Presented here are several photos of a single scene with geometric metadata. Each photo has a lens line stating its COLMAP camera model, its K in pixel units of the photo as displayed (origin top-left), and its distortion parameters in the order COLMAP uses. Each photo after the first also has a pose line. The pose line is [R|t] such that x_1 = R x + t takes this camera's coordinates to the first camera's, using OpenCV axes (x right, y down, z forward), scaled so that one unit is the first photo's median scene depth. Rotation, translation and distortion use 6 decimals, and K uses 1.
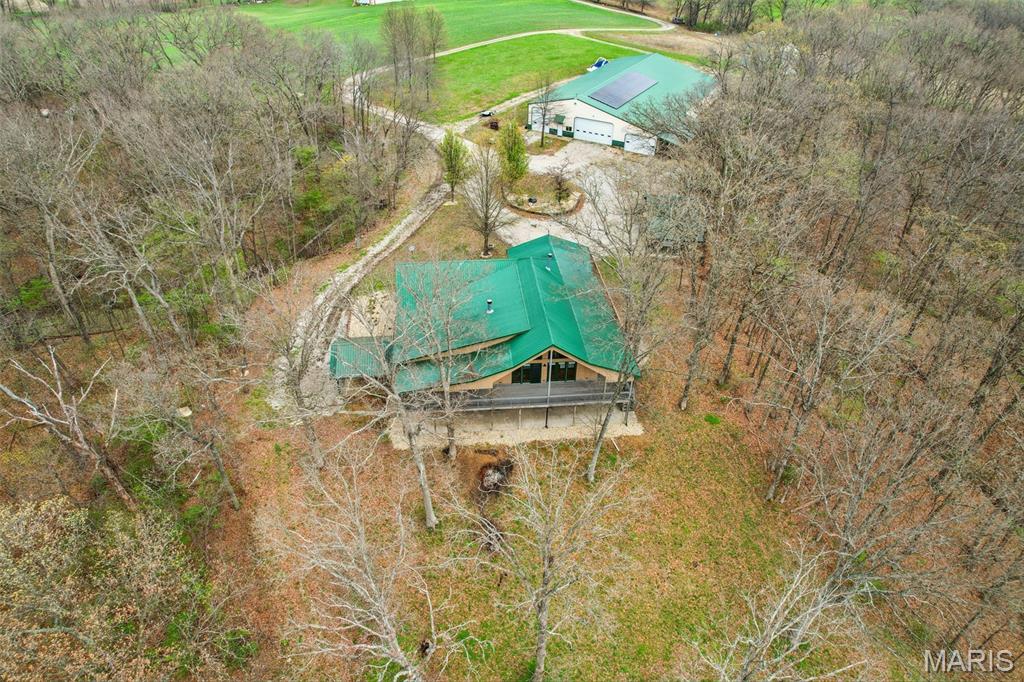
lens RADIAL K [[658.0, 0, 511.9], [0, 658.0, 334.6], [0, 0, 1]] dist [-0.014812, 0.013856]
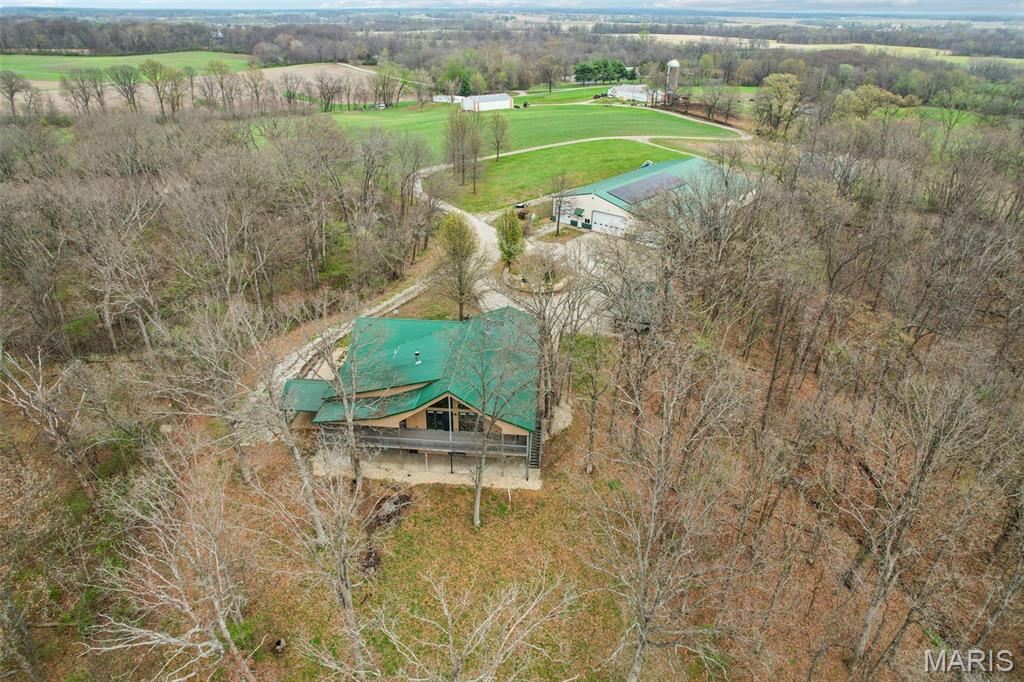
lens RADIAL K [[658.0, 0, 483.7], [0, 658.0, 331.2], [0, 0, 1]] dist [-0.014812, 0.013856]
pose [[0.980582, 0.076624, -0.180519, 0.178312], [-0.102333, 0.985173, -0.137702, 0.035306], [0.167291, 0.153501, 0.973885, -0.048210]]
